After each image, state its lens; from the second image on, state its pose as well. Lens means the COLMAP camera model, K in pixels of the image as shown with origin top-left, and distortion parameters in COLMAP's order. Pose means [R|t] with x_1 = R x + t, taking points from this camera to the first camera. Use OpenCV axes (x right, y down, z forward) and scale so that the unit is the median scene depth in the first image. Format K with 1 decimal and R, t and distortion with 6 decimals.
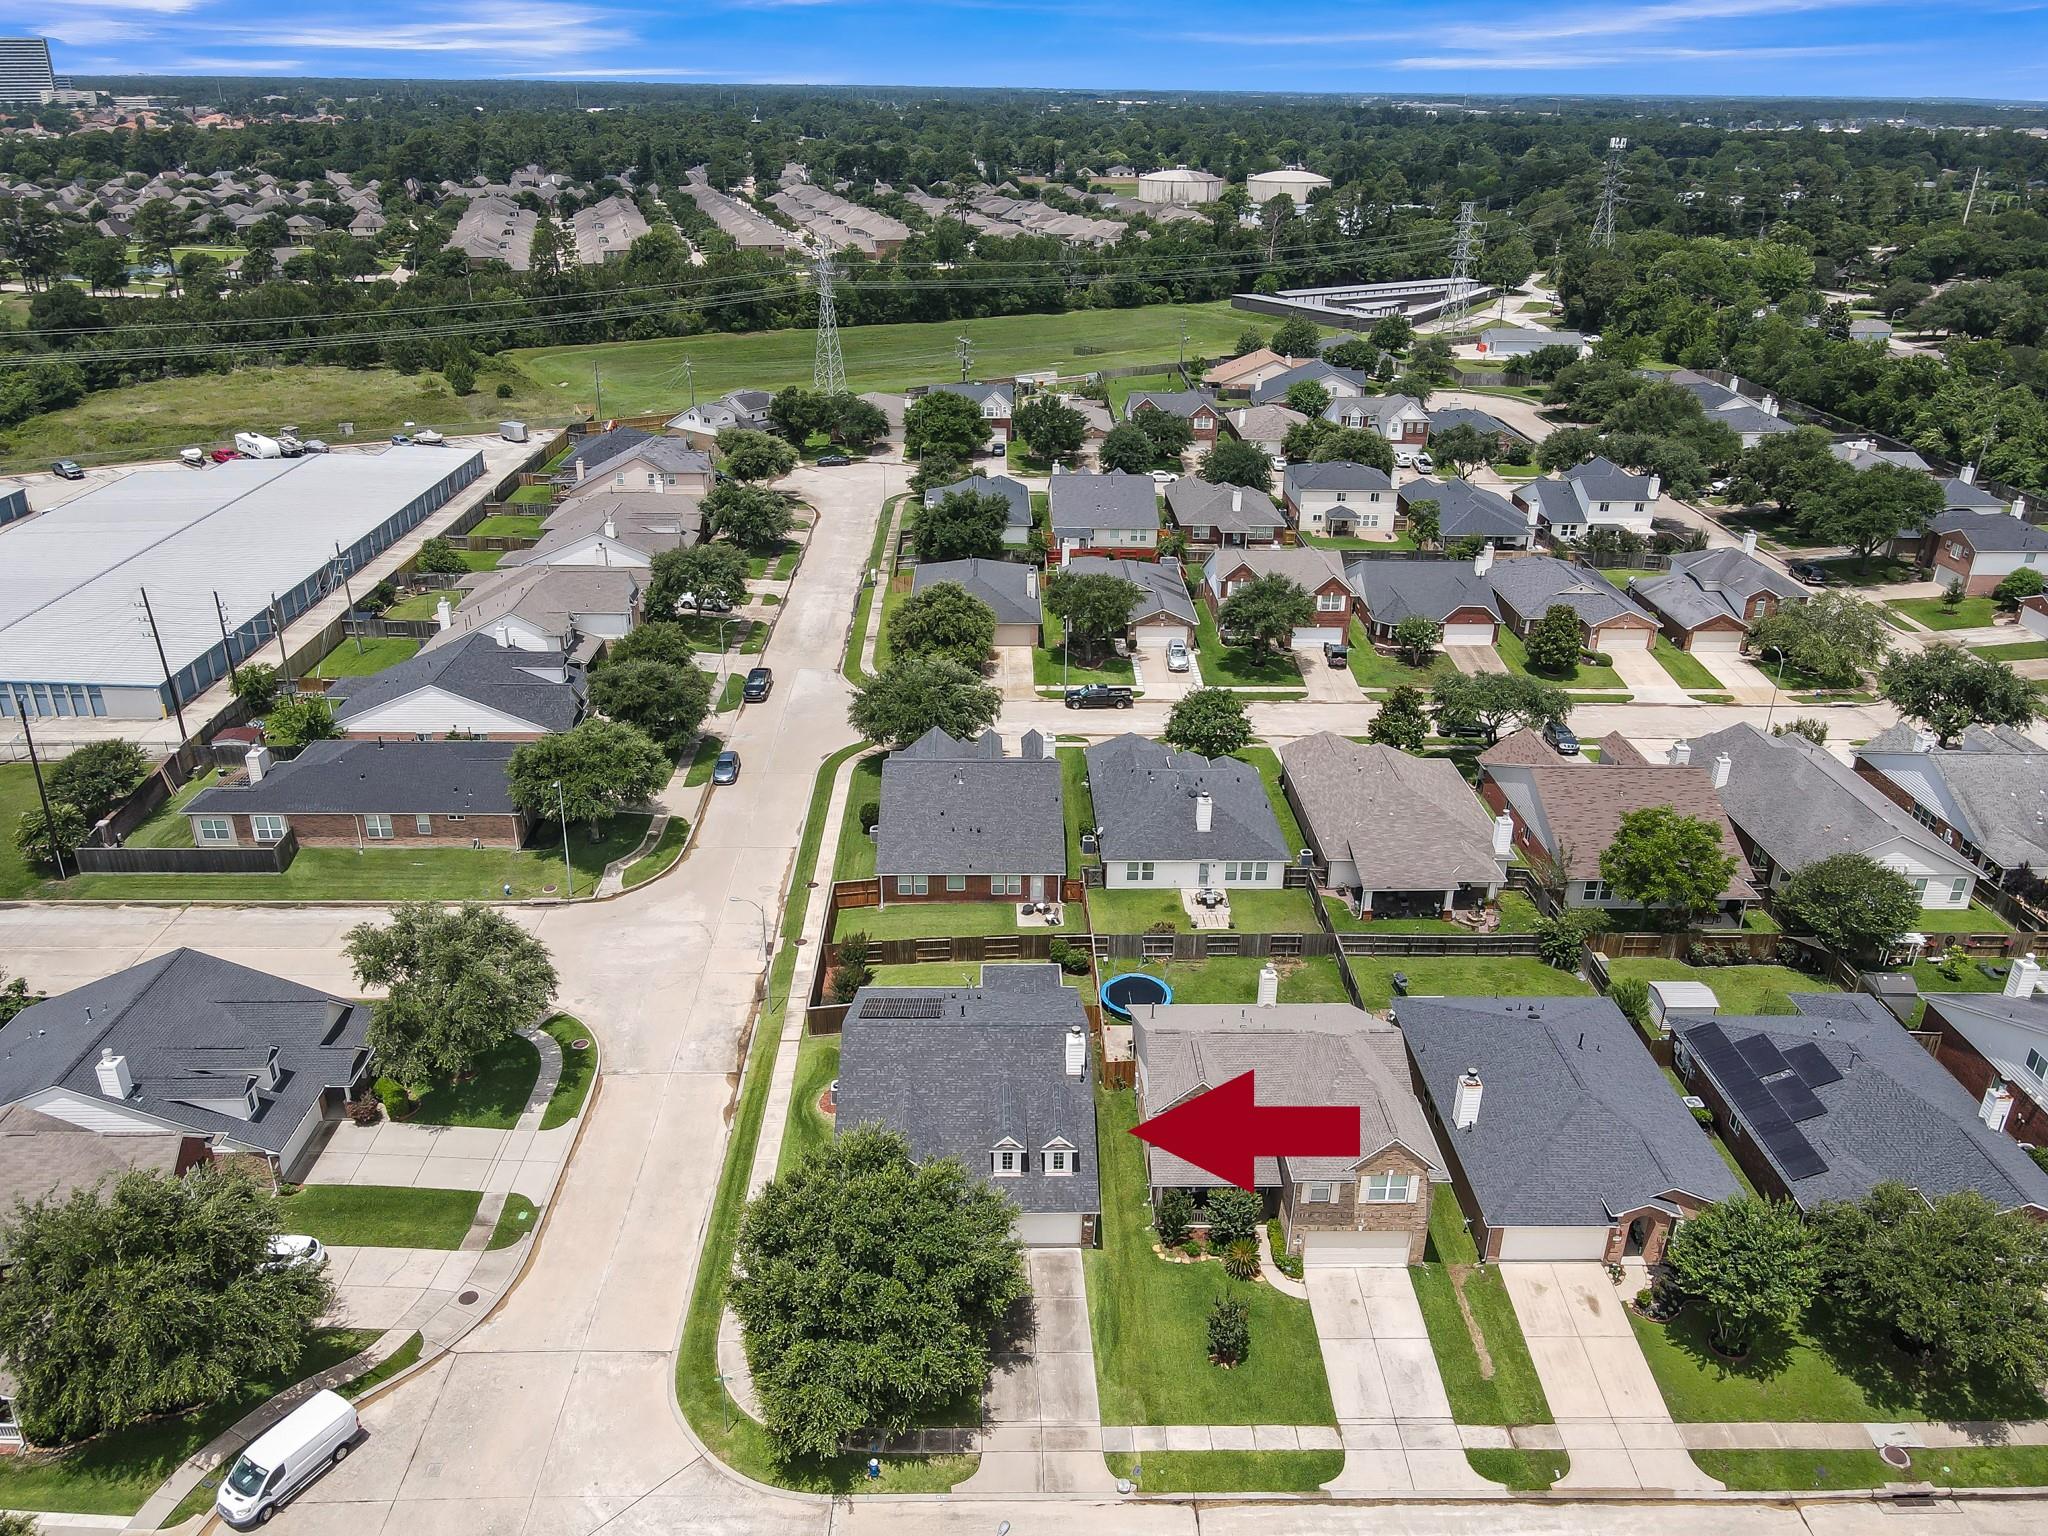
lens RADIAL K [[1508.3, 0, 1027.8], [0, 1508.3, 794.3], [0, 0, 1]] dist [0.006327, 0.000850]
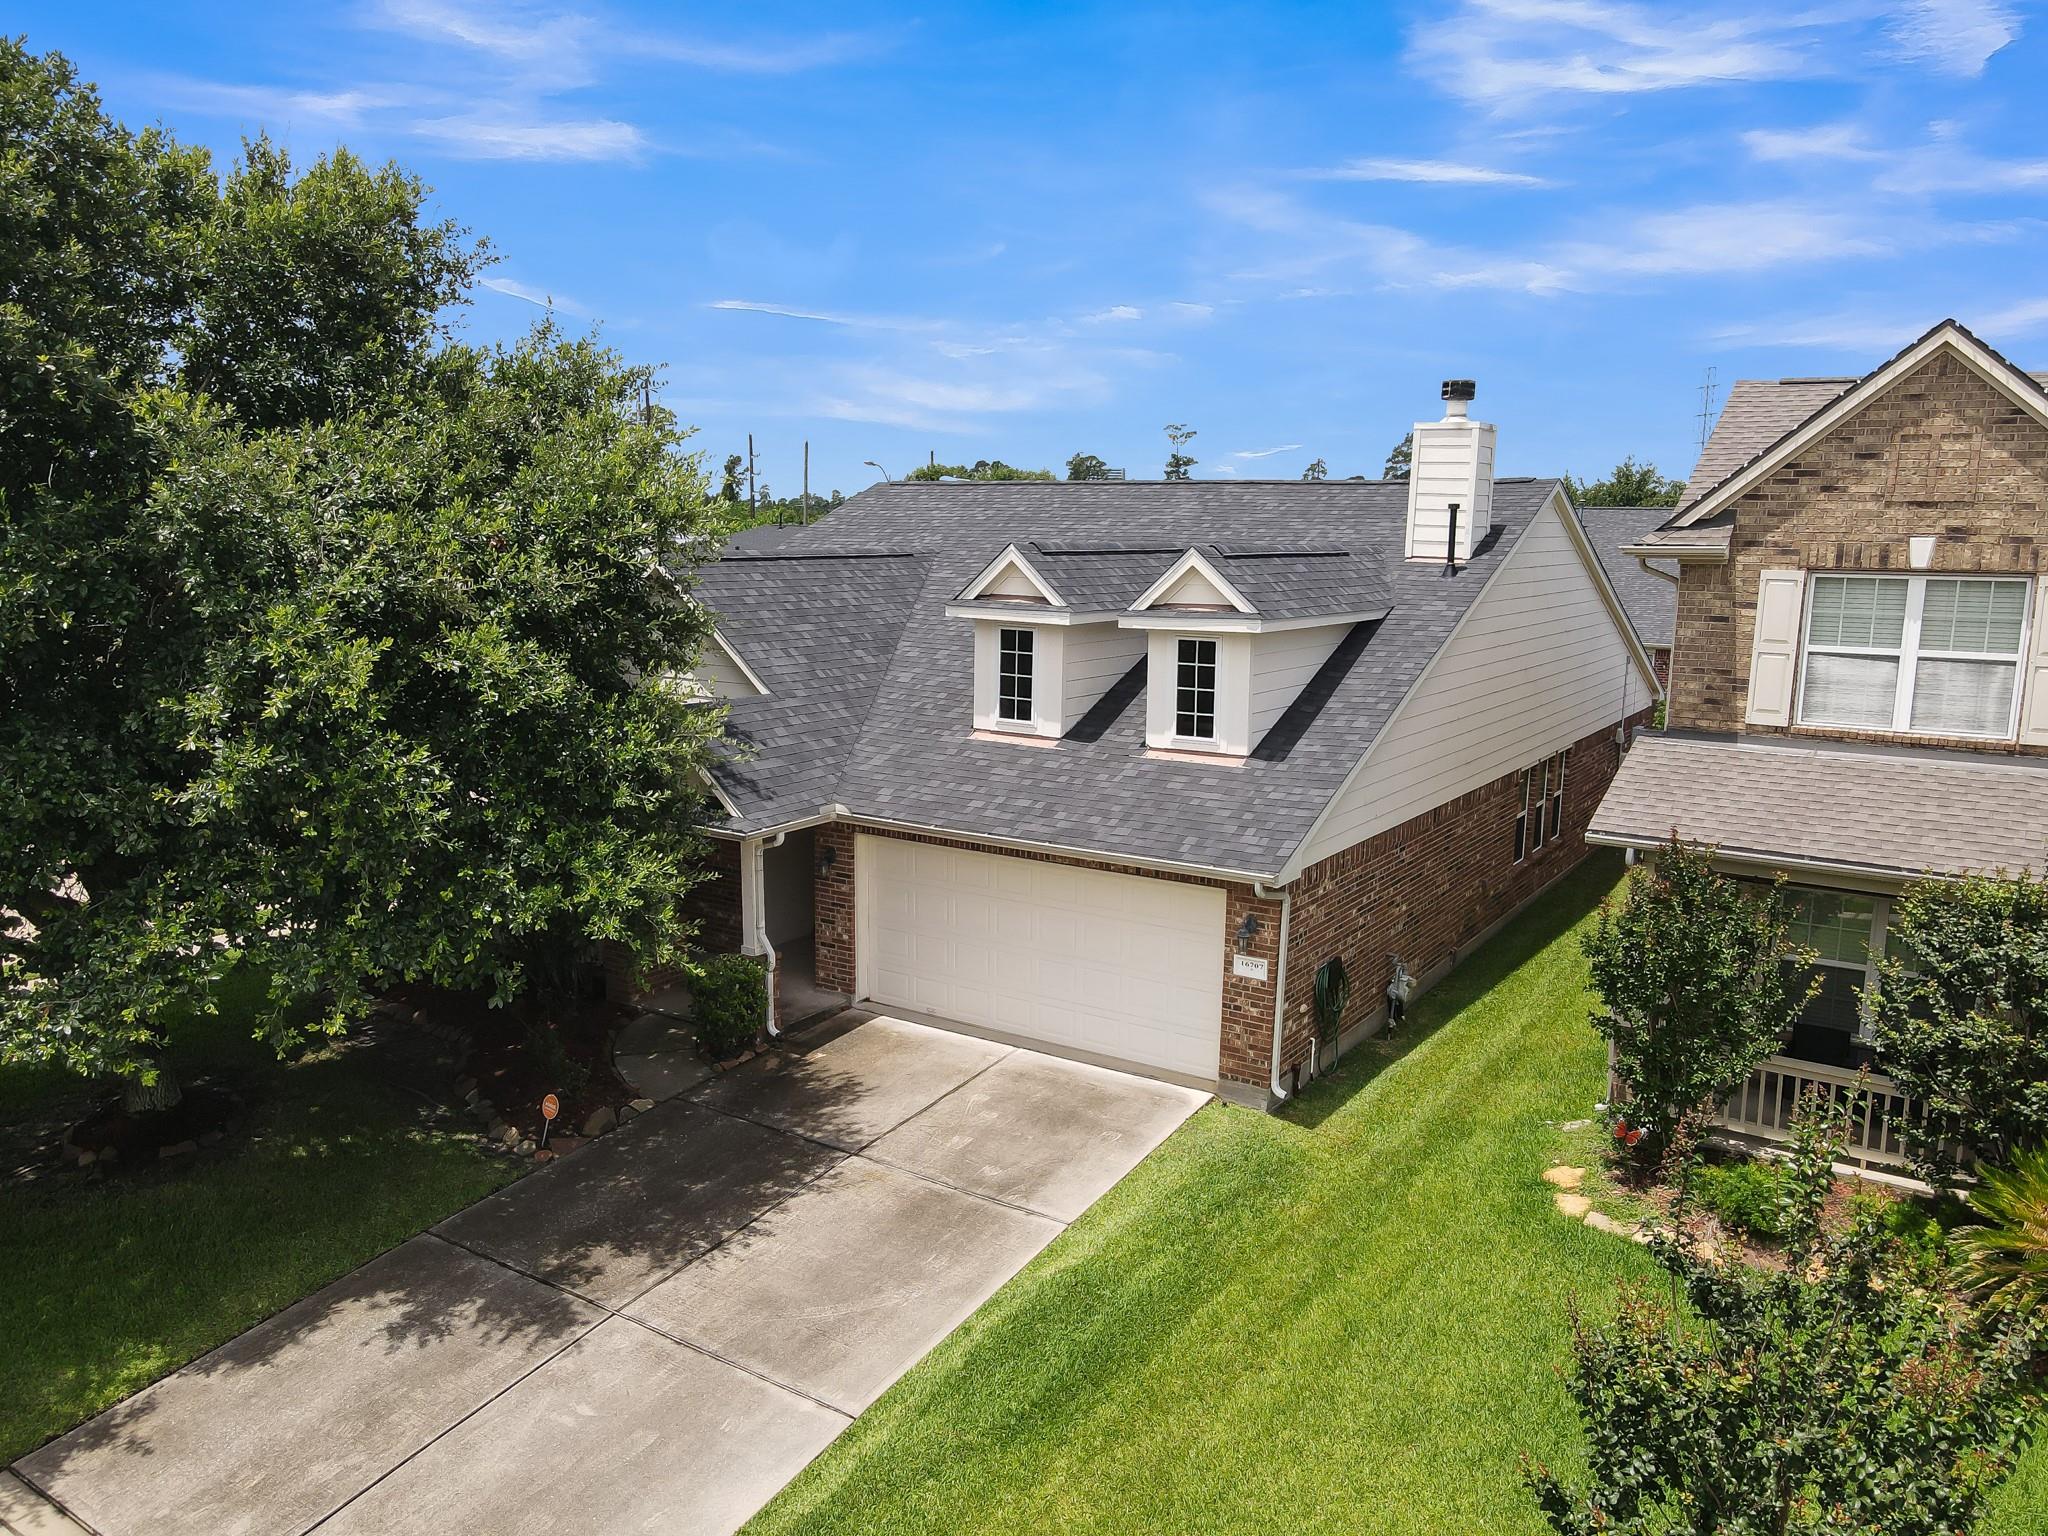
lens RADIAL K [[1508.3, 0, 1027.8], [0, 1508.3, 794.3], [0, 0, 1]] dist [0.006327, 0.000850]
pose [[0.824094, 0.098878, -0.557757, 0.105180], [-0.248215, 0.948115, -0.198662, 0.248377], [0.509175, 0.302160, 0.805879, 0.638246]]
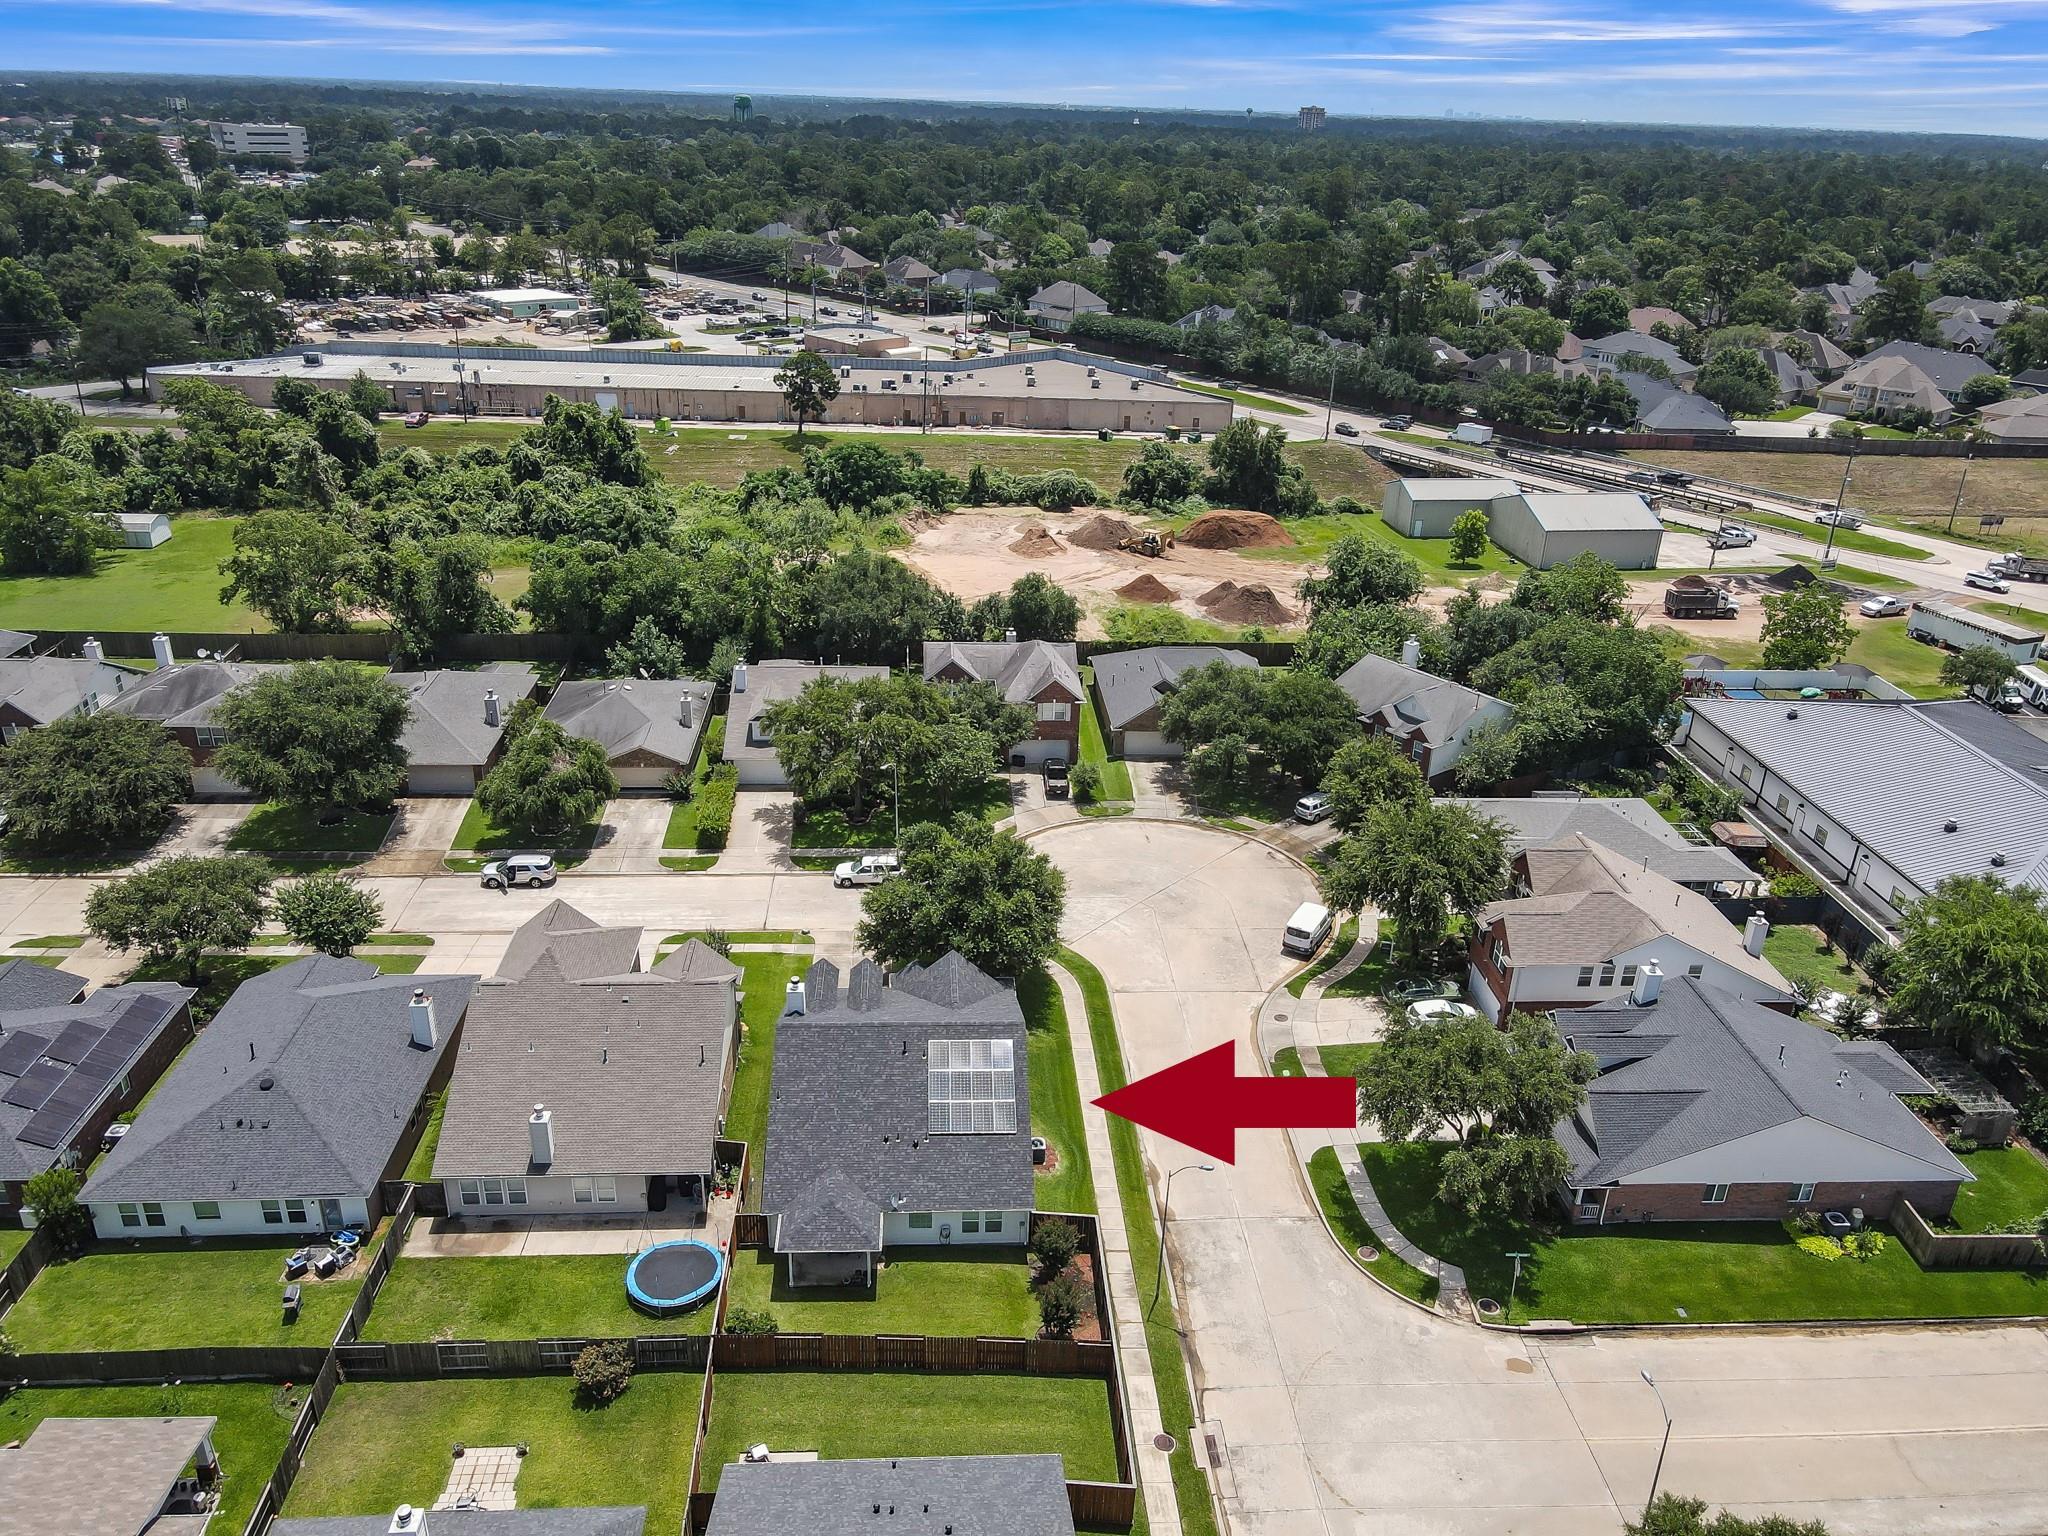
lens RADIAL K [[1508.3, 0, 1027.8], [0, 1508.3, 794.3], [0, 0, 1]] dist [0.006327, 0.000850]
pose [[-0.998631, -0.021266, -0.047800, -0.062655], [-0.050155, 0.649110, 0.759040, -0.609621], [0.014886, 0.760398, -0.649287, 1.320445]]
